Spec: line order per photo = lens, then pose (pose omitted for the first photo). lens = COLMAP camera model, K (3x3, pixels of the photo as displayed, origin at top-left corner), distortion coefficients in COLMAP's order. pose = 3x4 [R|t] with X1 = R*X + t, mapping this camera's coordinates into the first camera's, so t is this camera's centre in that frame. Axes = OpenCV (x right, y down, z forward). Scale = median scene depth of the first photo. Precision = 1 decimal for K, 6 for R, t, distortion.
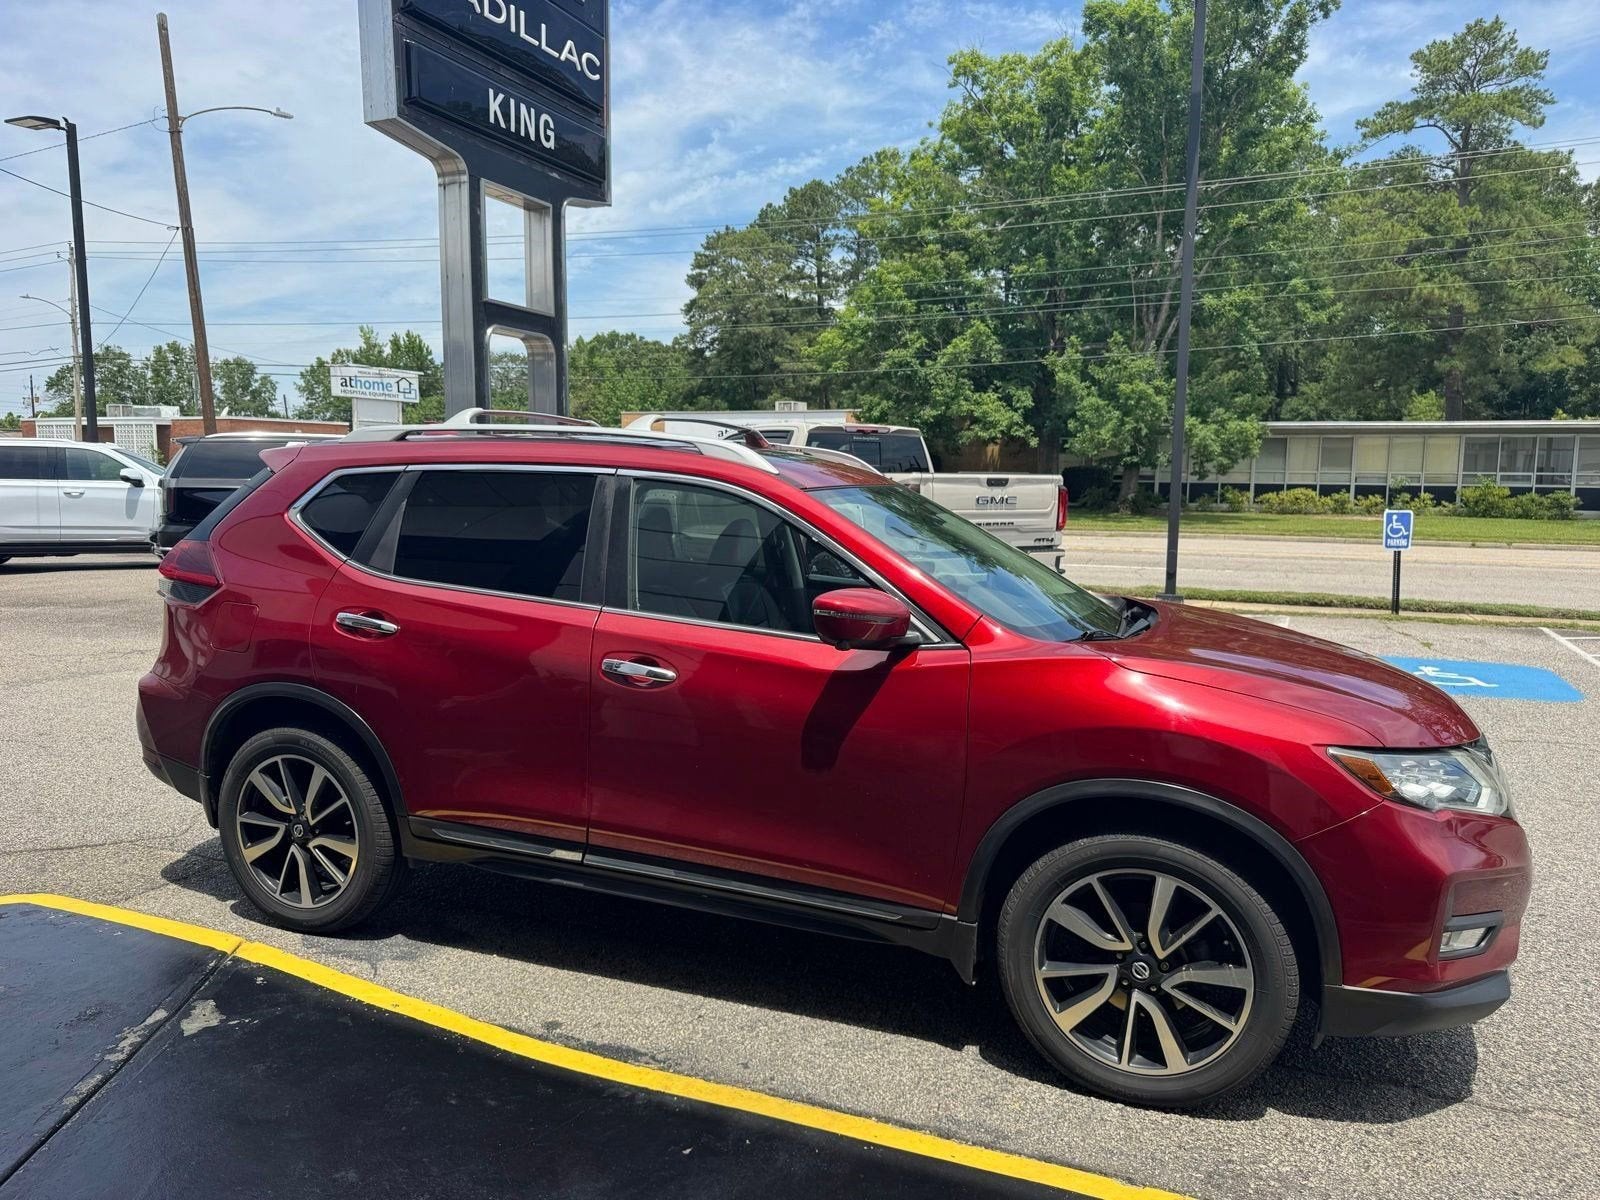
lens RADIAL K [[1114.9, 0, 785.0], [0, 1114.9, 600.1], [0, 0, 1]] dist [0.129959, -0.180958]
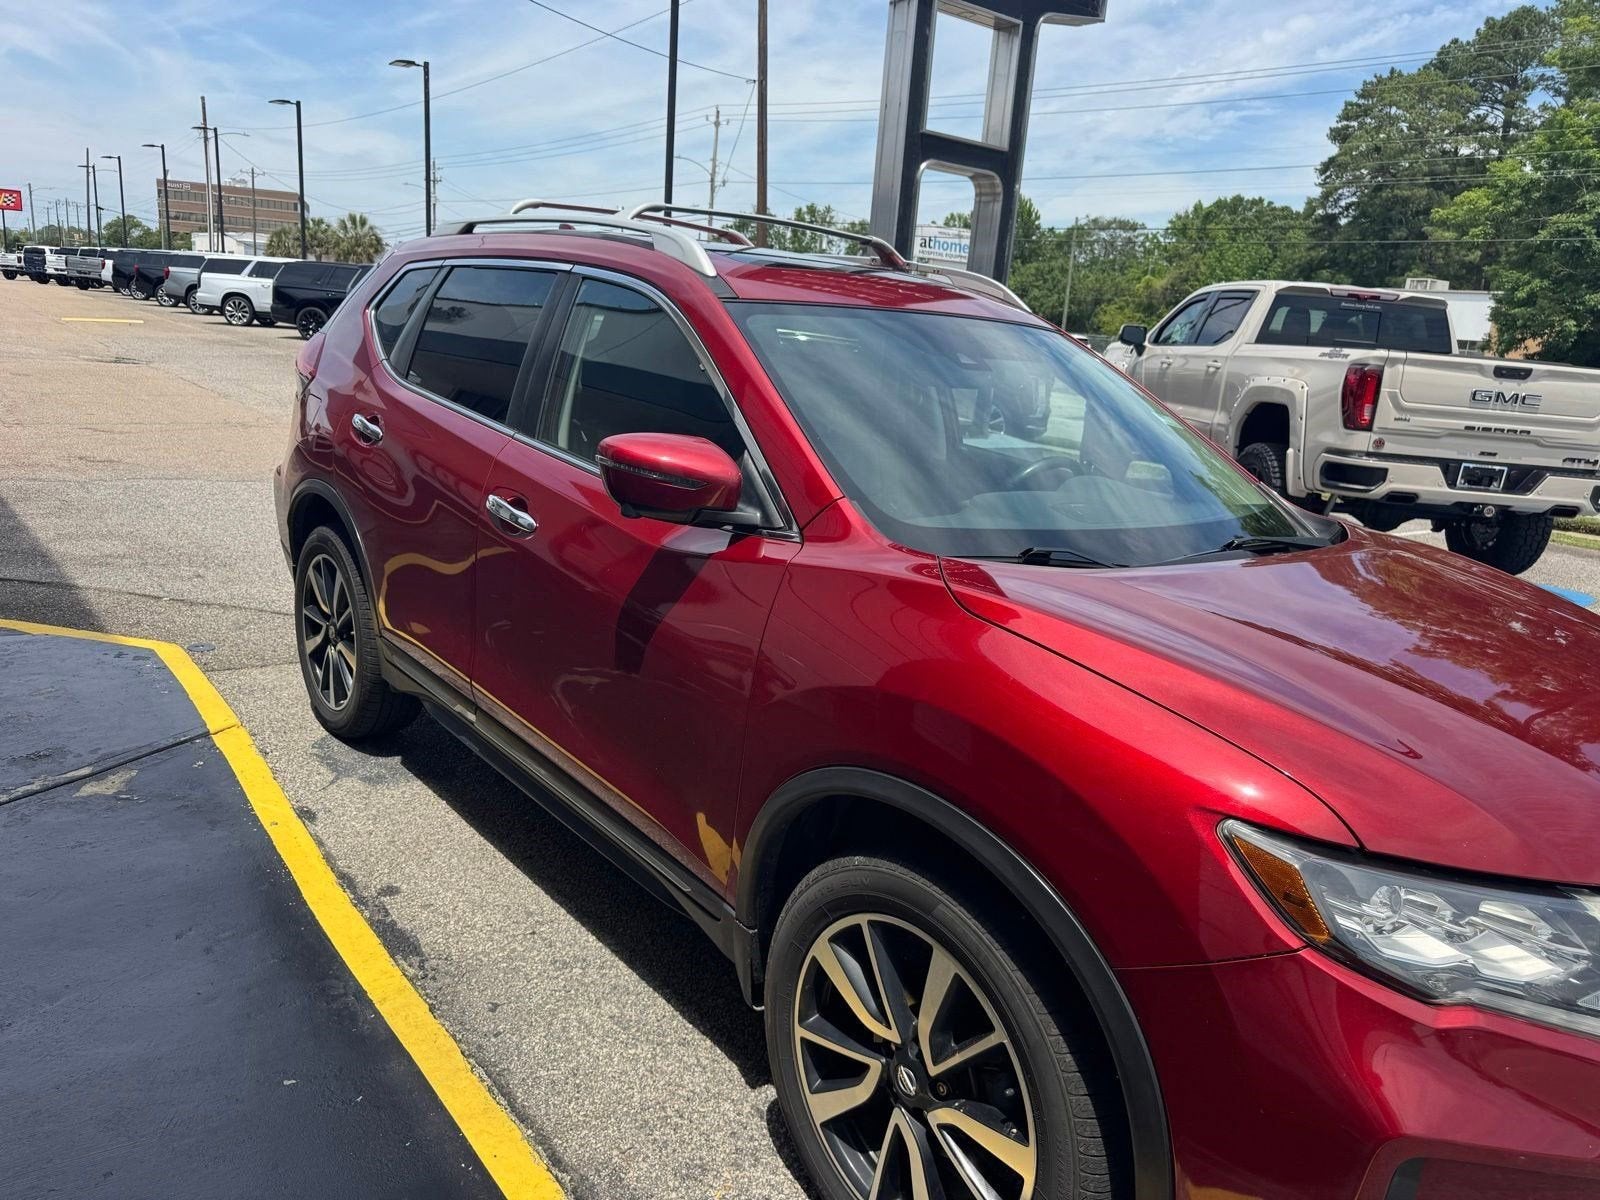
lens RADIAL K [[1127.8, 0, 793.7], [0, 1127.8, 595.4], [0, 0, 1]] dist [0.017843, -0.018591]
pose [[0.872316, 0.172742, -0.457411, 0.034458], [-0.123840, 0.983065, 0.135084, -0.001113], [0.472999, -0.061190, 0.878936, 0.030010]]
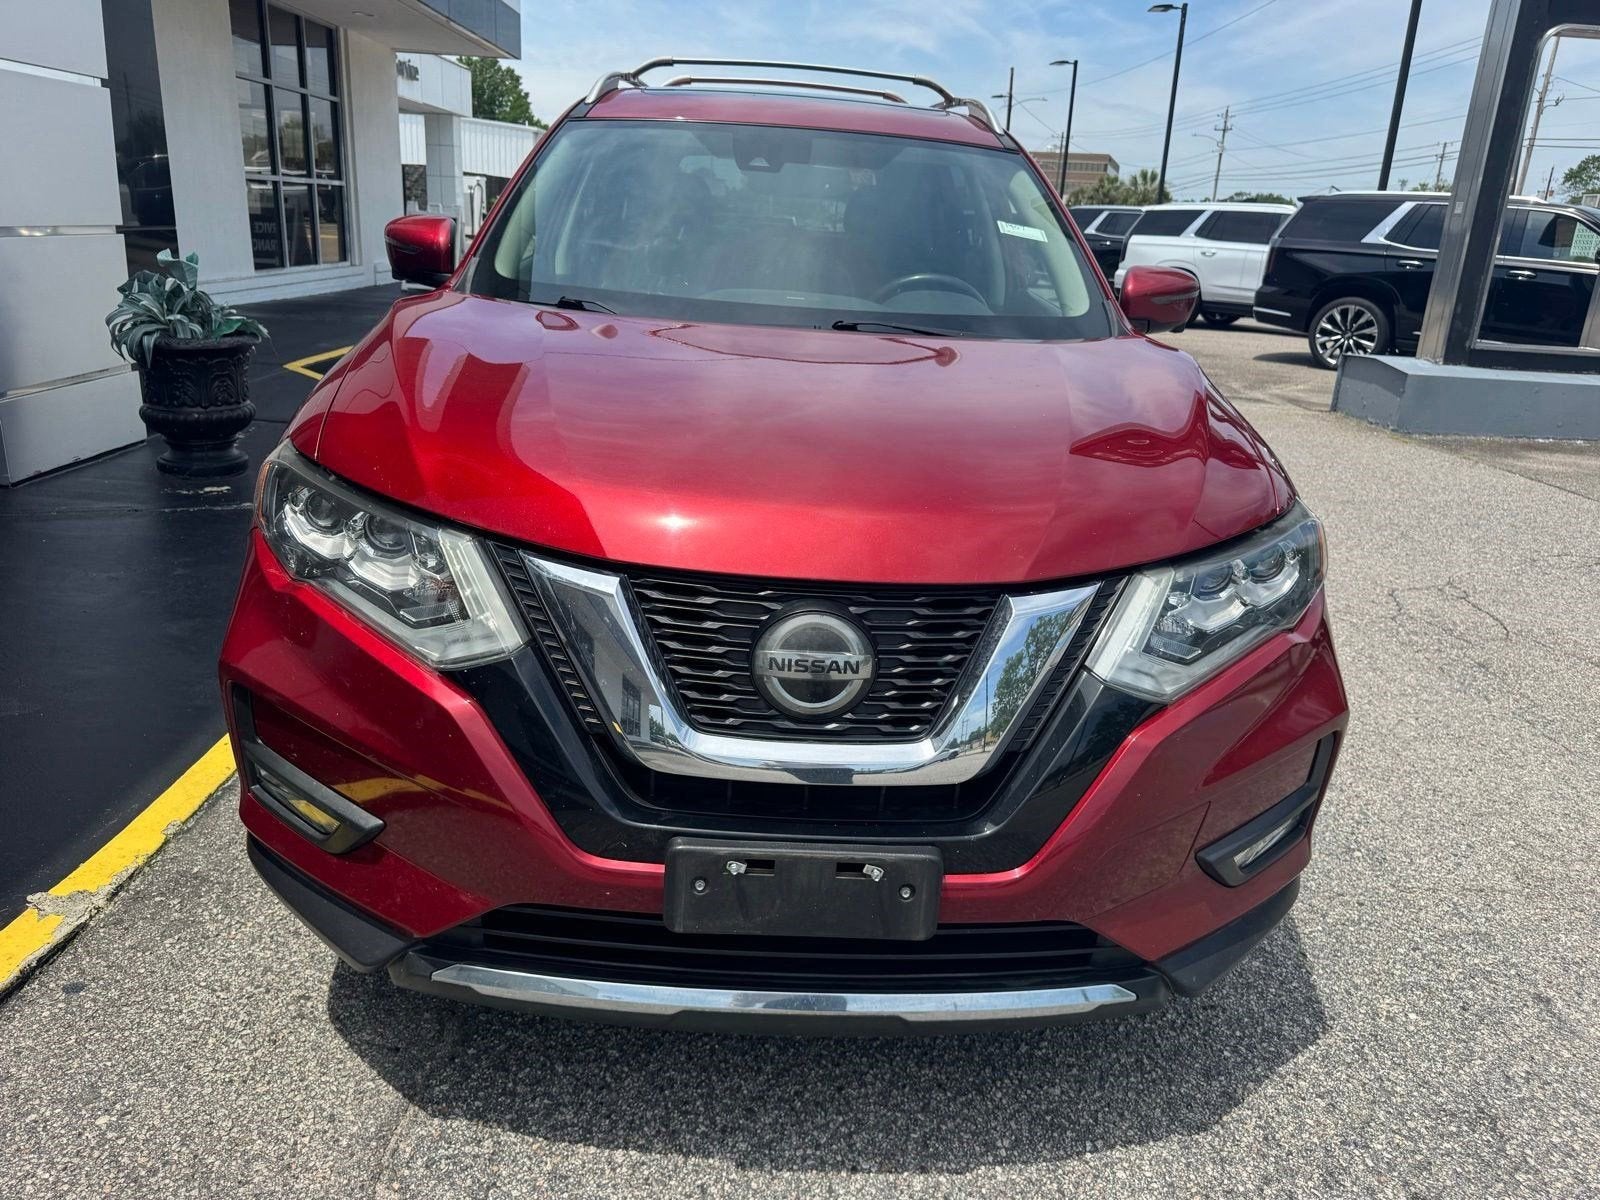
lens RADIAL K [[1152.8, 0, 817.1], [0, 1152.8, 575.4], [0, 0, 1]] dist [0.001798, -0.001903]
pose [[0.410538, 0.281032, -0.867456, 0.079613], [-0.155381, 0.958968, 0.237142, 0.000007], [0.898507, 0.037430, 0.437360, 0.064519]]
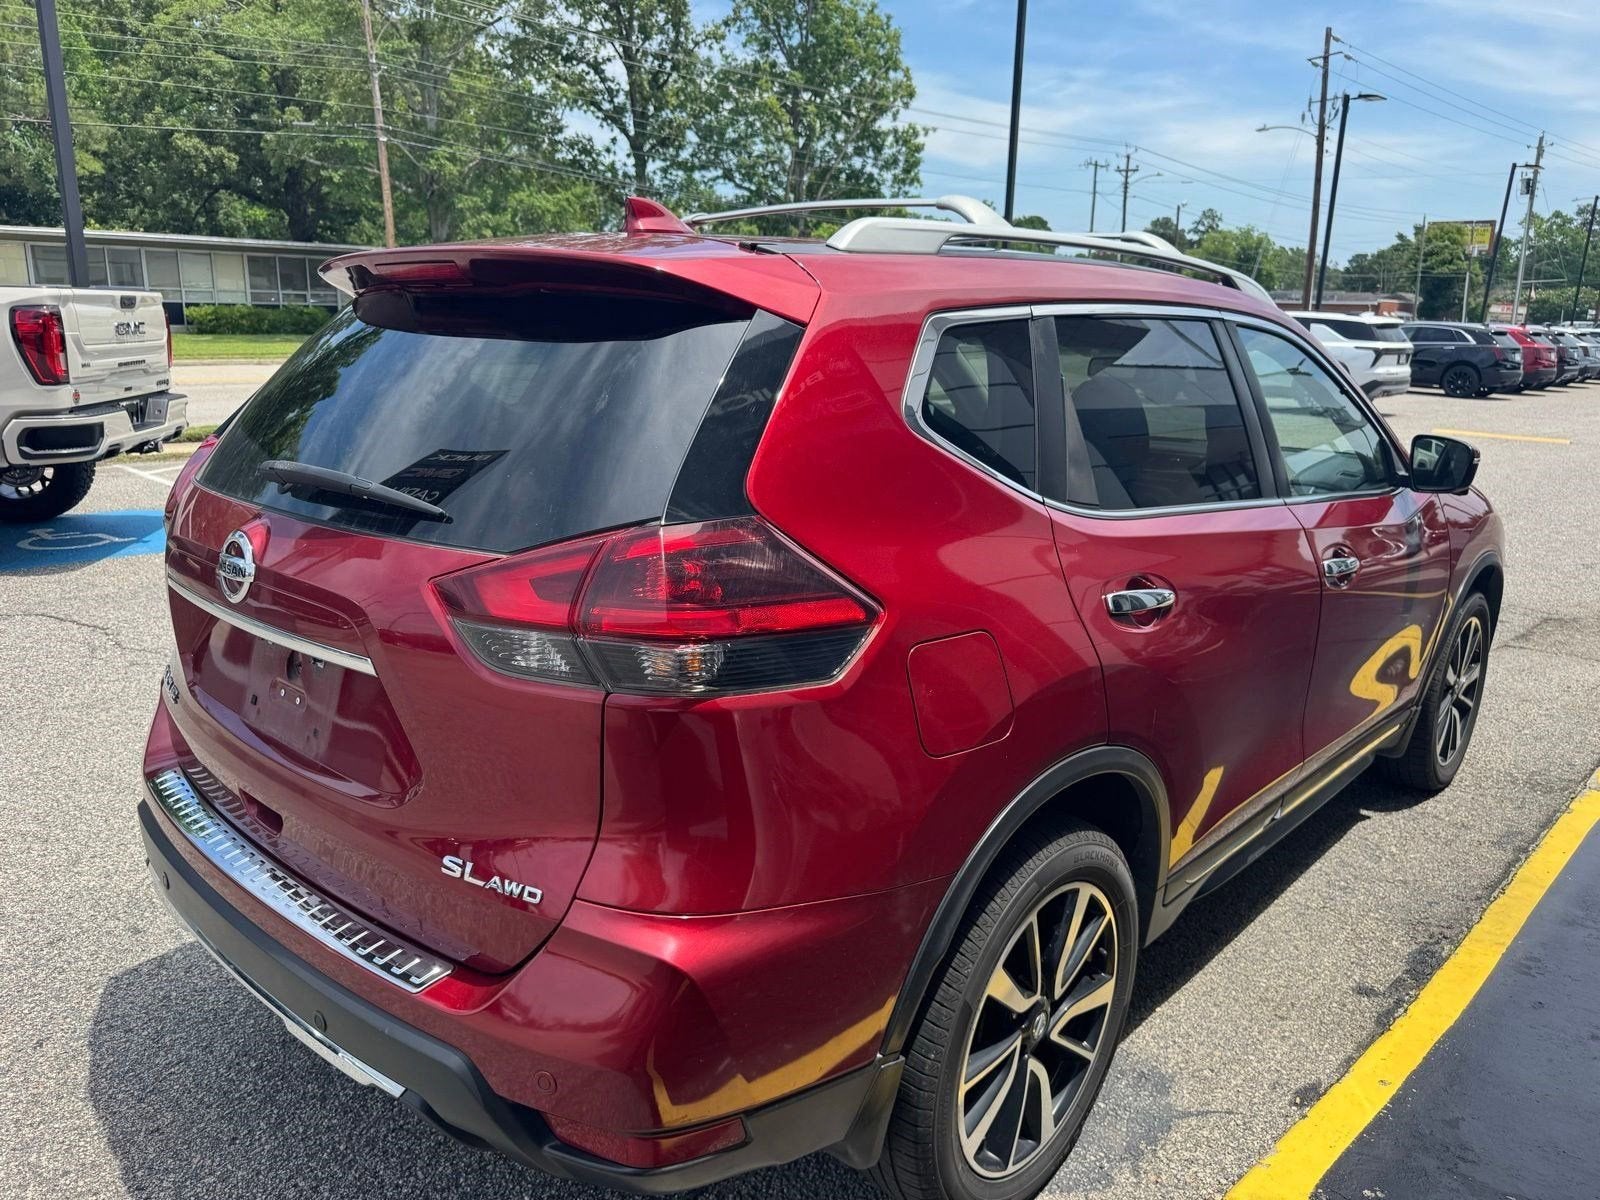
lens RADIAL K [[1160.1, 0, 795.4], [0, 1160.1, 590.5], [0, 0, 1]] dist [-0.008626, 0.019417]
pose [[0.358197, -0.221369, 0.907023, -0.084006], [0.084927, 0.975183, 0.204465, -0.010269], [-0.929775, 0.003792, 0.368108, 0.085137]]
